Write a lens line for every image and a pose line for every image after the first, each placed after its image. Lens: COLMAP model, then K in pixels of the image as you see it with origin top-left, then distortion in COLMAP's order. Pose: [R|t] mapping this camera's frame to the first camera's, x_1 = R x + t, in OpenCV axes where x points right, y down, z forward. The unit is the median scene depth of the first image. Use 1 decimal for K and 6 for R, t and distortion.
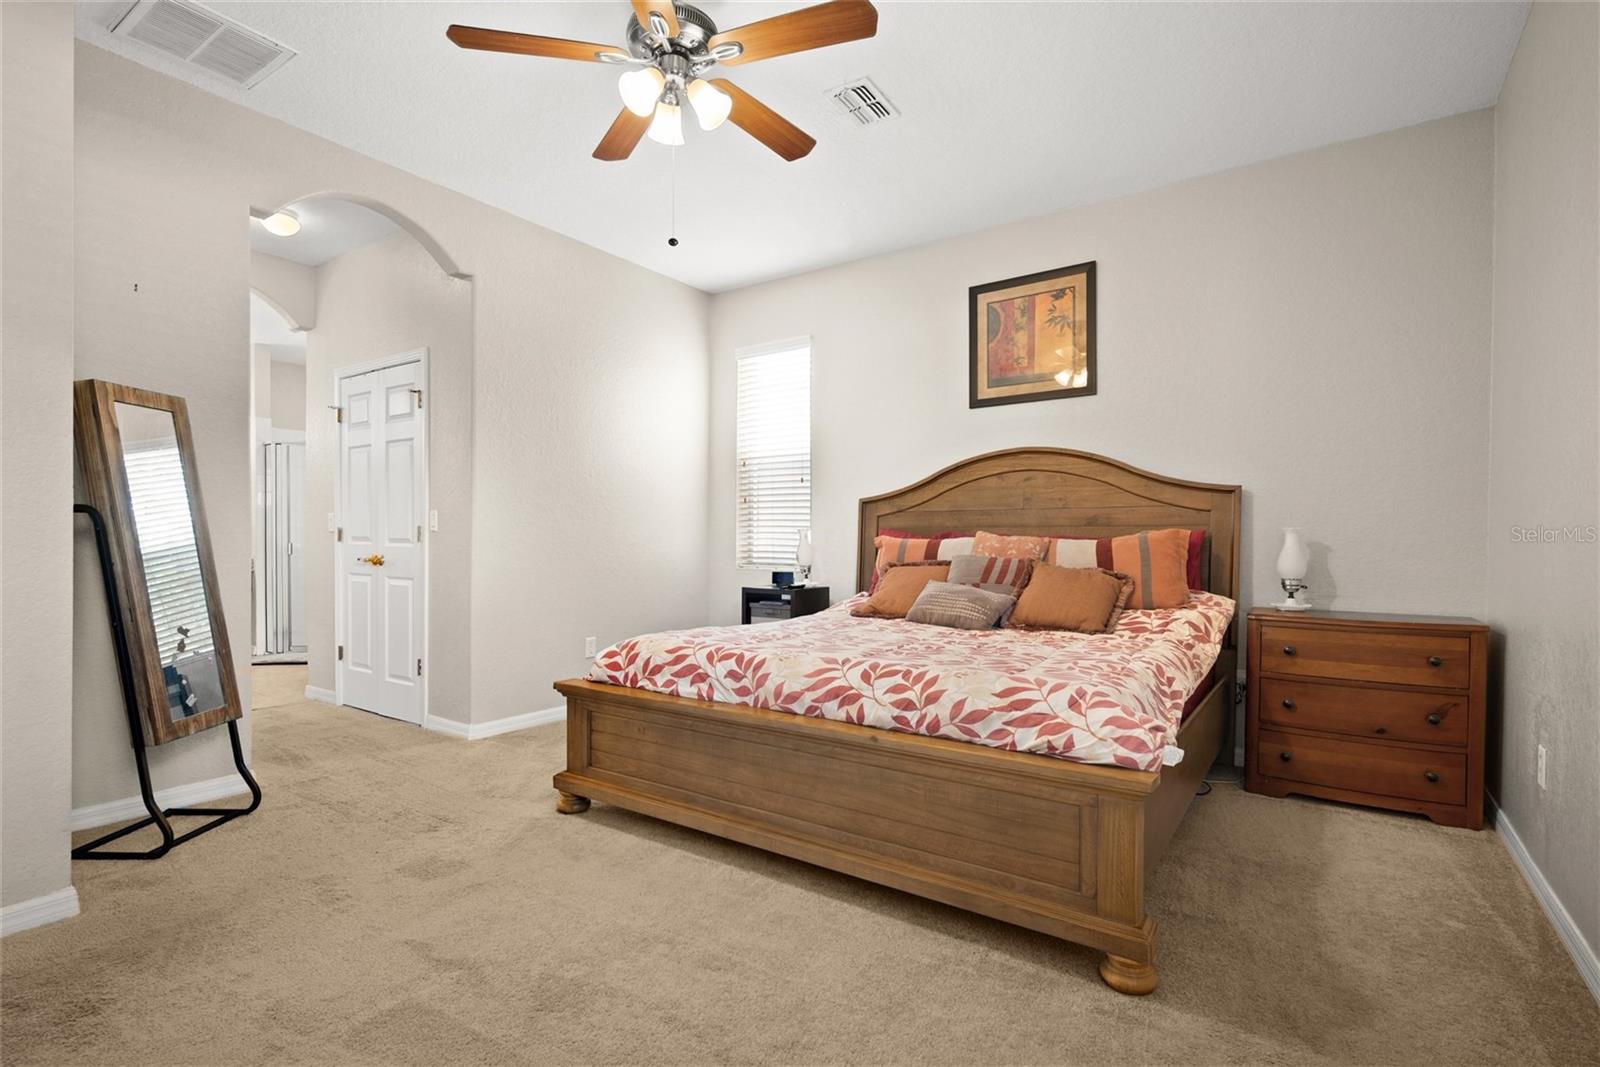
lens RADIAL K [[757.1, 0, 758.7], [0, 757.1, 547.0], [0, 0, 1]] dist [0.002451, 0.000484]
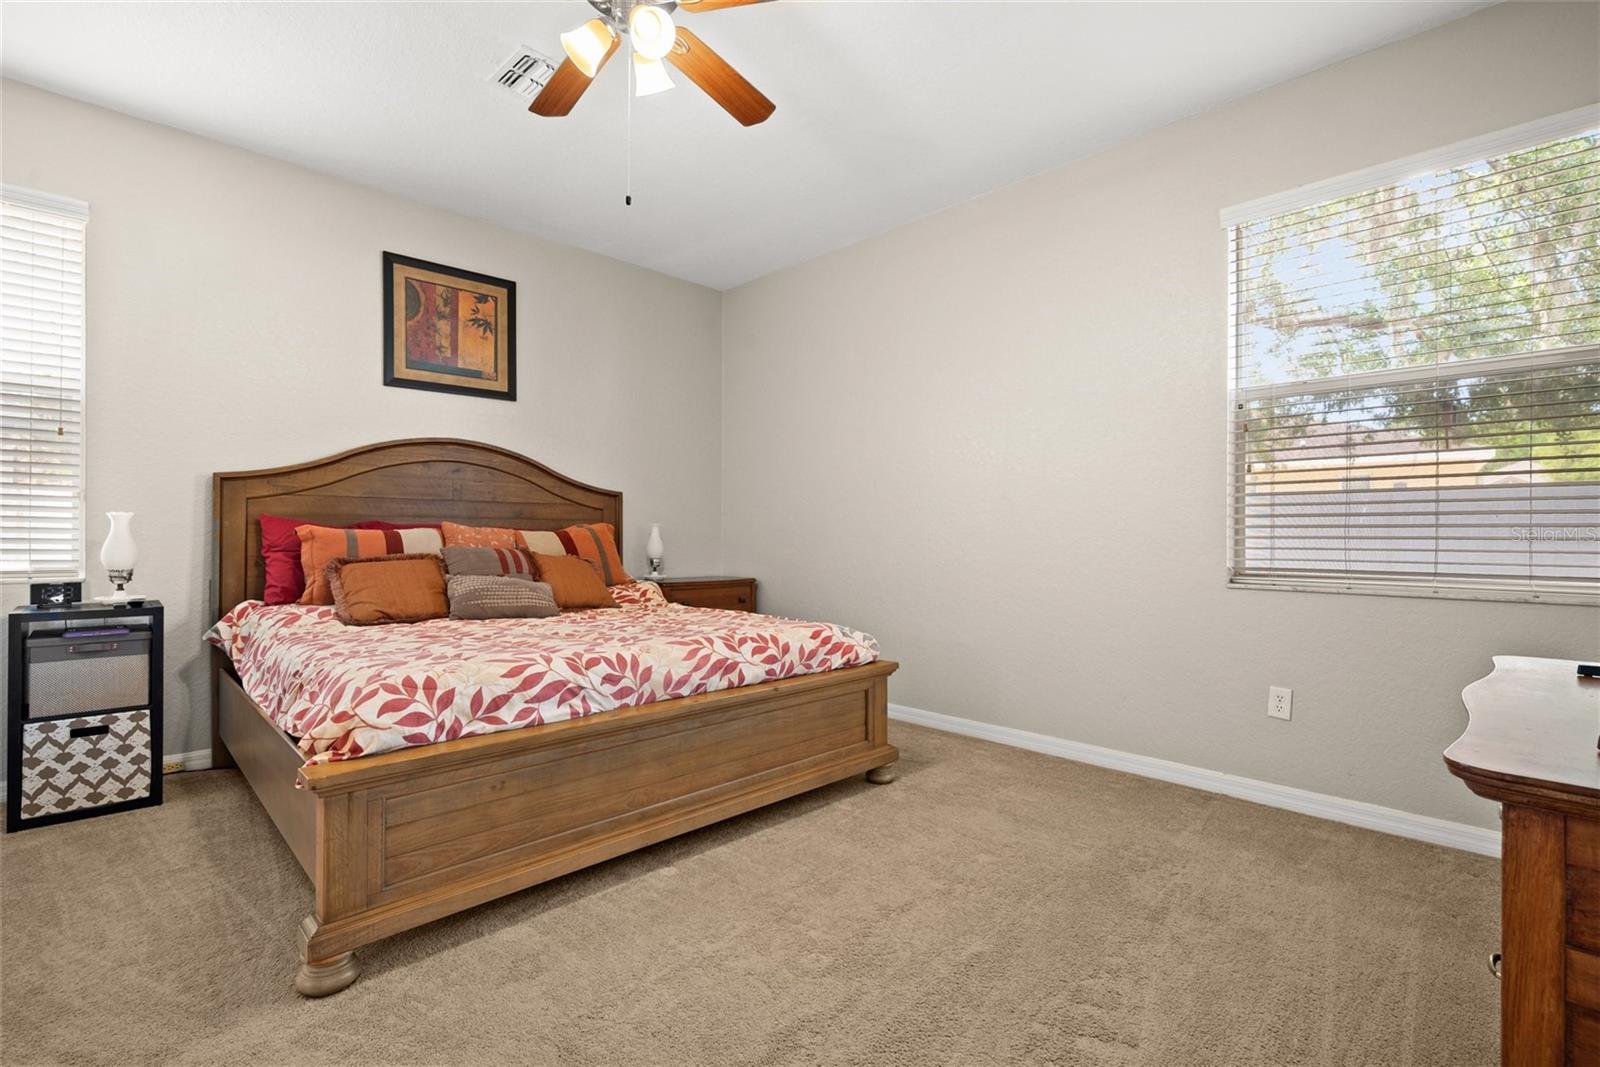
lens RADIAL K [[757.1, 0, 796.7], [0, 757.1, 534.9], [0, 0, 1]] dist [0.002451, 0.000484]
pose [[0.155100, -0.002973, 0.987894, -0.836017], [0.004539, 0.999987, 0.002296, -0.006687], [-0.987888, 0.004128, 0.155111, 0.583405]]
